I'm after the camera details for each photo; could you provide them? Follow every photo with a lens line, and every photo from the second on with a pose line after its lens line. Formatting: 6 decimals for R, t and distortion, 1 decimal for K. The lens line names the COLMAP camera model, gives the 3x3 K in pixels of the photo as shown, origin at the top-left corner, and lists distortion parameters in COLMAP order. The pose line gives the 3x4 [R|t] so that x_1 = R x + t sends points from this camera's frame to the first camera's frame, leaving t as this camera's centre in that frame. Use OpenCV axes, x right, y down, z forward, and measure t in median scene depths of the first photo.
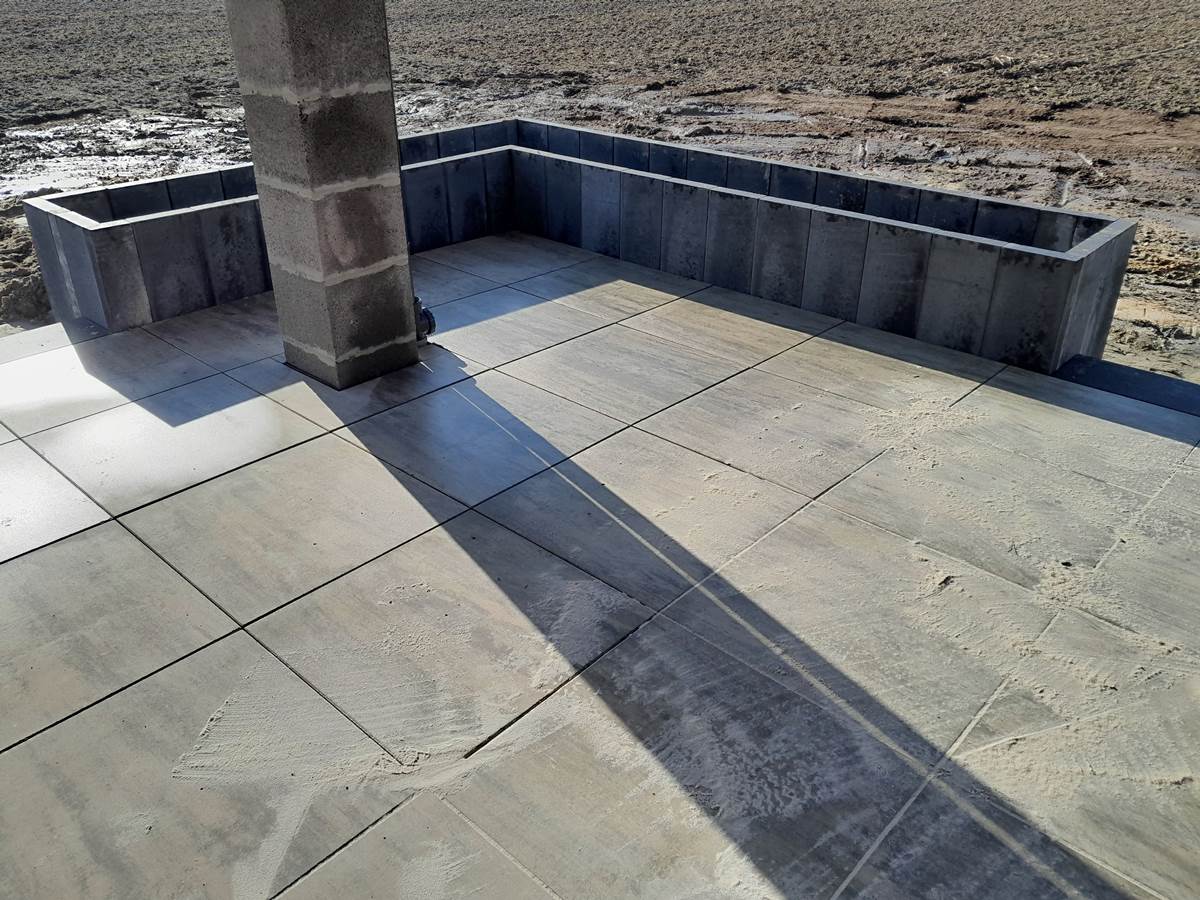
lens RADIAL K [[945.6, 0, 598.0], [0, 945.6, 453.7], [0, 0, 1]] dist [0.016726, -0.000133]
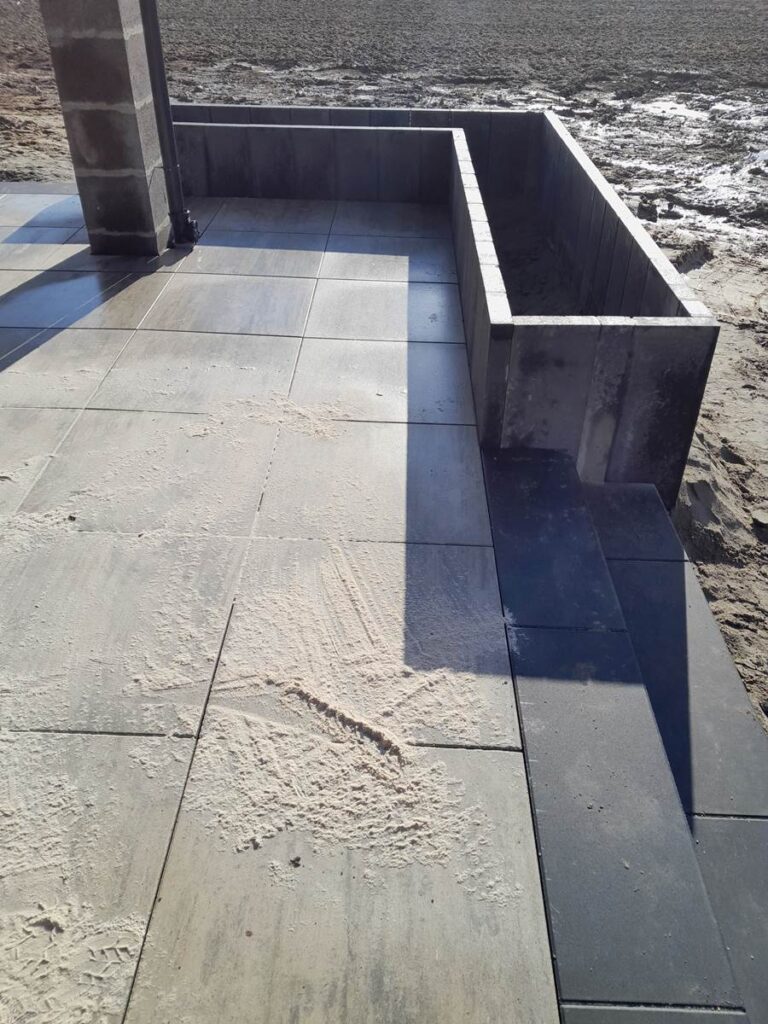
lens RADIAL K [[806.9, 0, 383.8], [0, 806.9, 510.1], [0, 0, 1]] dist [0.016726, -0.000133]
pose [[0.660940, 0.446527, -0.603136, 1.040686], [-0.369883, 0.893142, 0.255898, -0.218830], [0.652951, 0.053956, 0.755476, 0.406188]]
